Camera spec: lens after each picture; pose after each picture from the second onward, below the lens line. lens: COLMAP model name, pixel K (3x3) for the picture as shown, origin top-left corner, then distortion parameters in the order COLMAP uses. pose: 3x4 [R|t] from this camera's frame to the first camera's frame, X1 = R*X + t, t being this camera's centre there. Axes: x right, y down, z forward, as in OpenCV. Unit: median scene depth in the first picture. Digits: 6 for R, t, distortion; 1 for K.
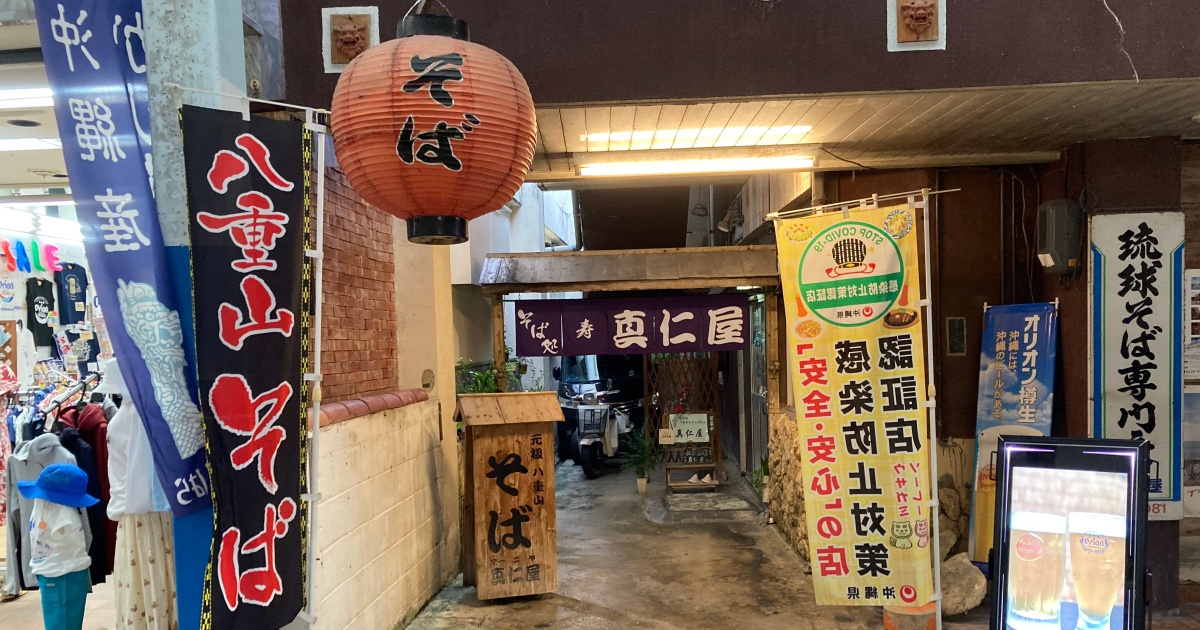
lens RADIAL K [[969.9, 0, 599.1], [0, 969.9, 408.5], [0, 0, 1]] dist [0.164245, -0.351306]
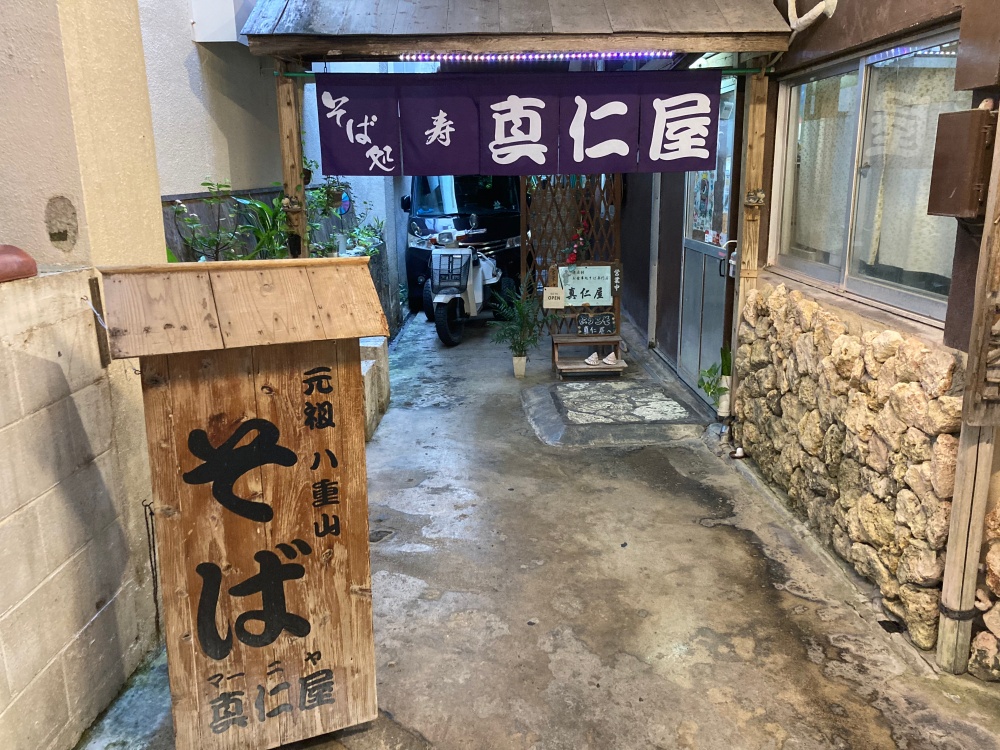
lens RADIAL K [[821.6, 0, 500.0], [0, 821.6, 375.0], [0, 0, 1]] dist [0.050733, -0.047459]
pose [[0.998355, 0.001353, 0.057316, -0.009185], [-0.010989, 0.985699, 0.168155, -0.028247], [-0.056269, -0.168509, 0.984093, 0.666605]]
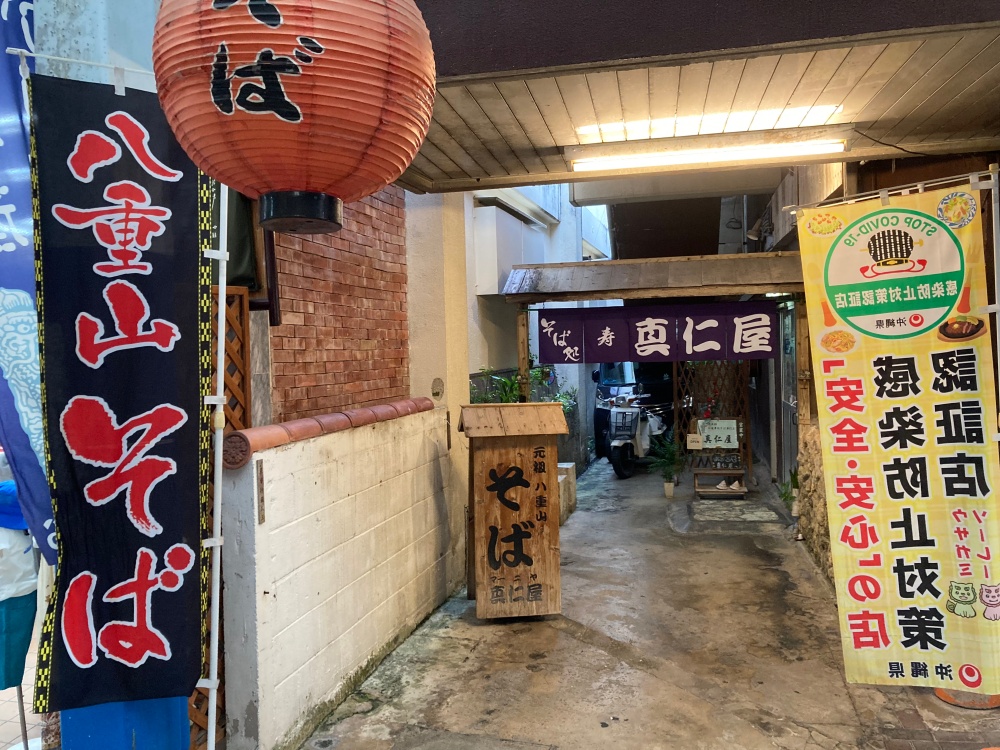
lens RADIAL K [[821.6, 0, 500.0], [0, 821.6, 375.0], [0, 0, 1]] dist [0.050733, -0.047459]
pose [[0.982983, 0.009204, -0.183468, 0.045561], [-0.015020, 0.999427, -0.030335, -0.019834], [0.183084, 0.032575, 0.982558, 0.192109]]
